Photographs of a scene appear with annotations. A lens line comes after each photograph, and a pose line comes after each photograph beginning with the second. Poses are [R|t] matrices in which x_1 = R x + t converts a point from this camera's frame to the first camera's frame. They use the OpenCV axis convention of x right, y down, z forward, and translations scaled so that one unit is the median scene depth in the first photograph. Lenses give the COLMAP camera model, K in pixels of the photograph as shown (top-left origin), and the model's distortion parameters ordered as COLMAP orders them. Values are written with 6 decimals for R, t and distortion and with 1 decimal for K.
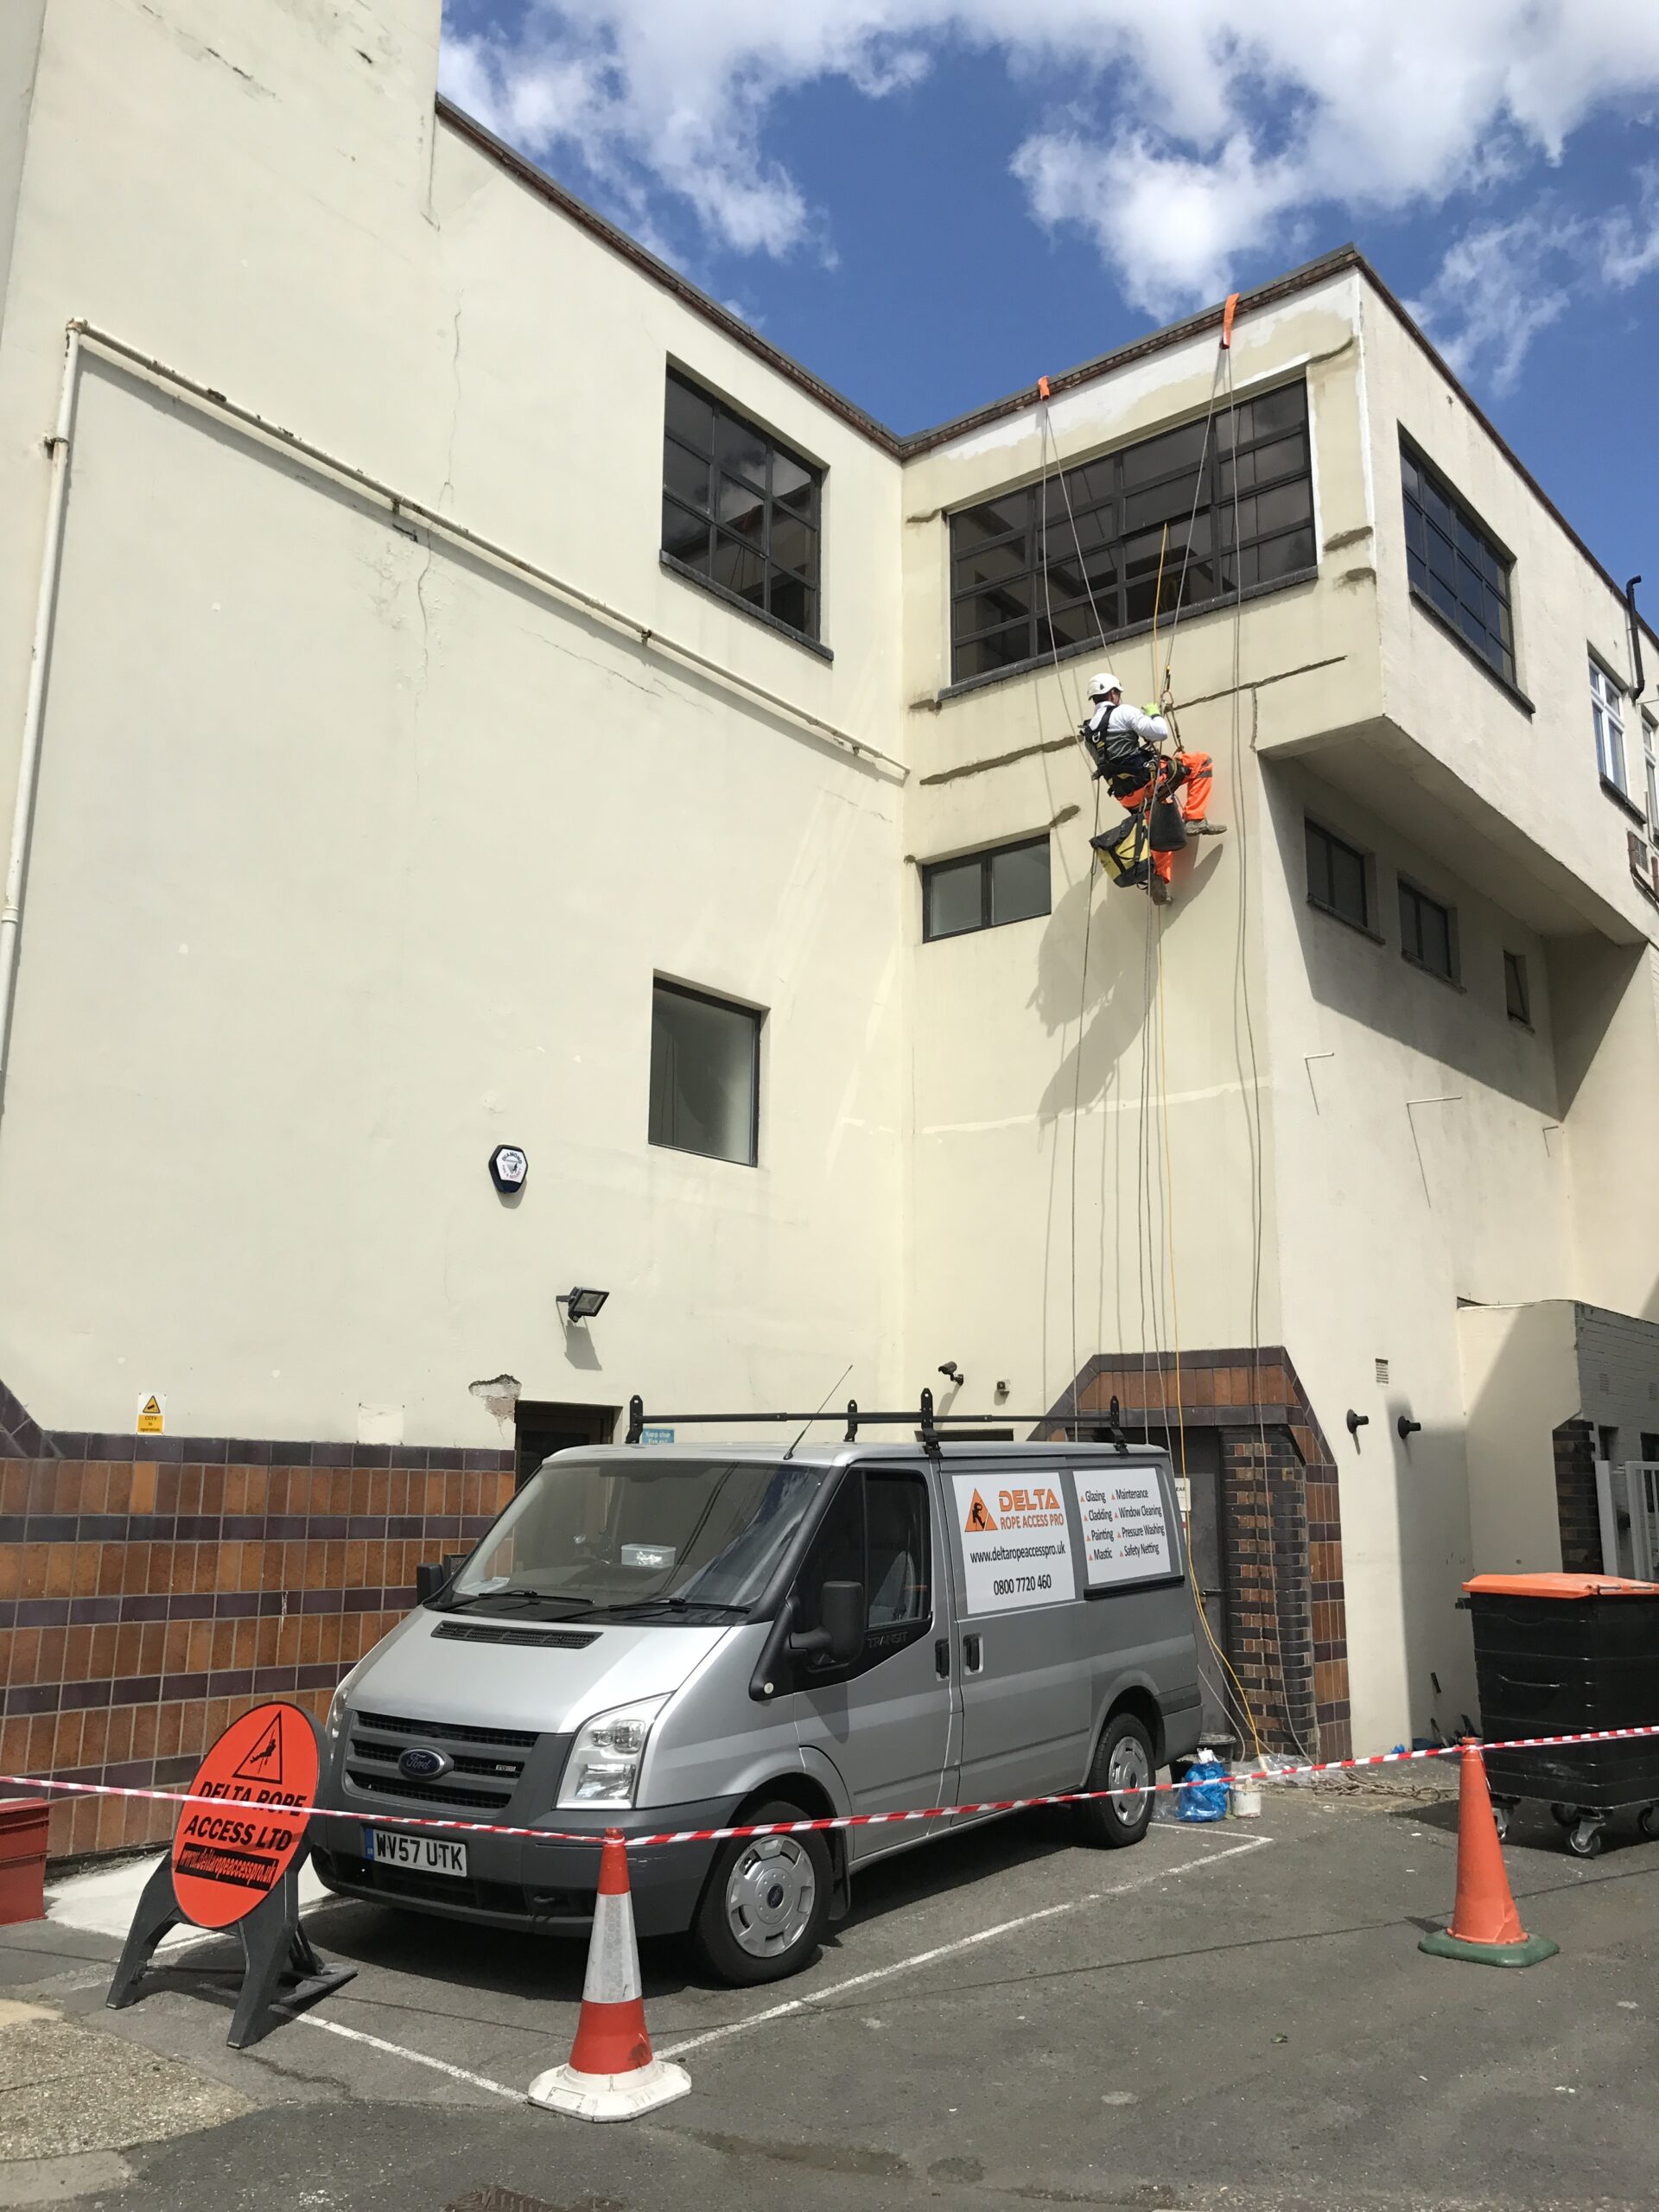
lens RADIAL K [[1841.5, 0, 828.8], [0, 1841.5, 1095.6], [0, 0, 1]] dist [0.021773, -0.010934]
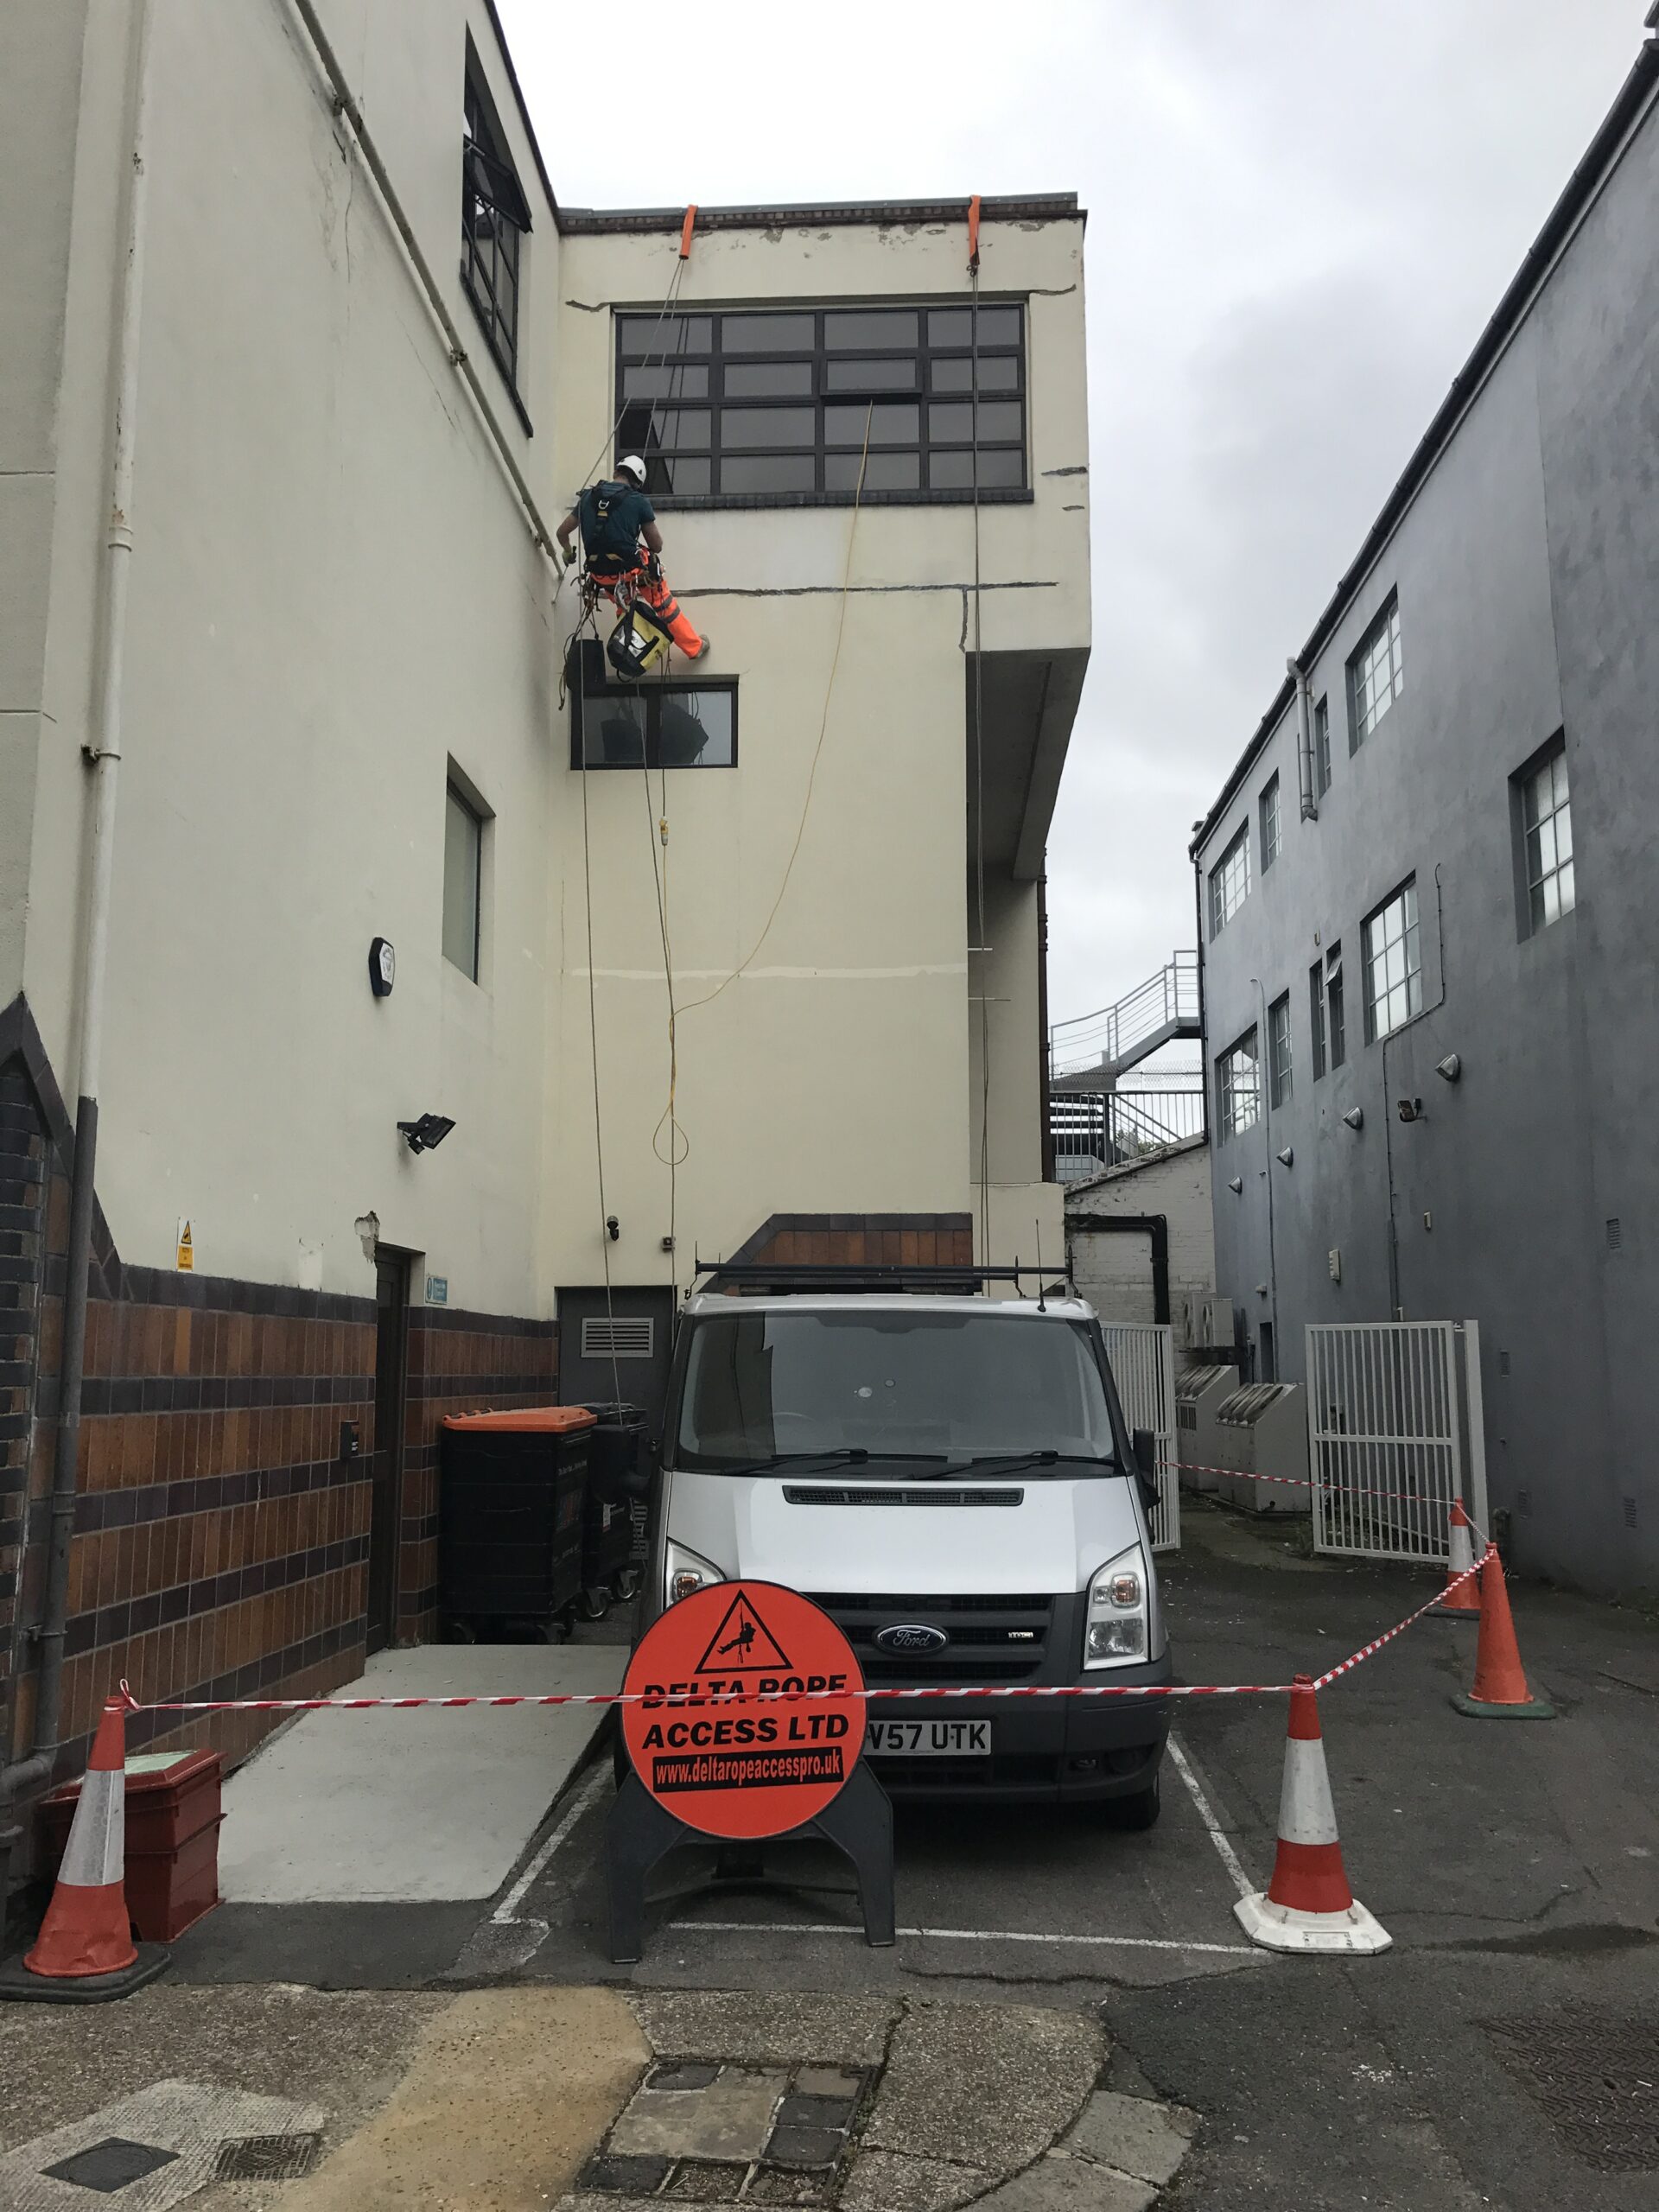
lens RADIAL K [[1841.5, 0, 808.5], [0, 1841.5, 1072.6], [0, 0, 1]] dist [0.021773, -0.010934]
pose [[0.816293, 0.080630, 0.571983, -0.413664], [-0.114132, 0.993202, 0.022873, 0.038263], [-0.566250, -0.083953, 0.819947, 0.165591]]
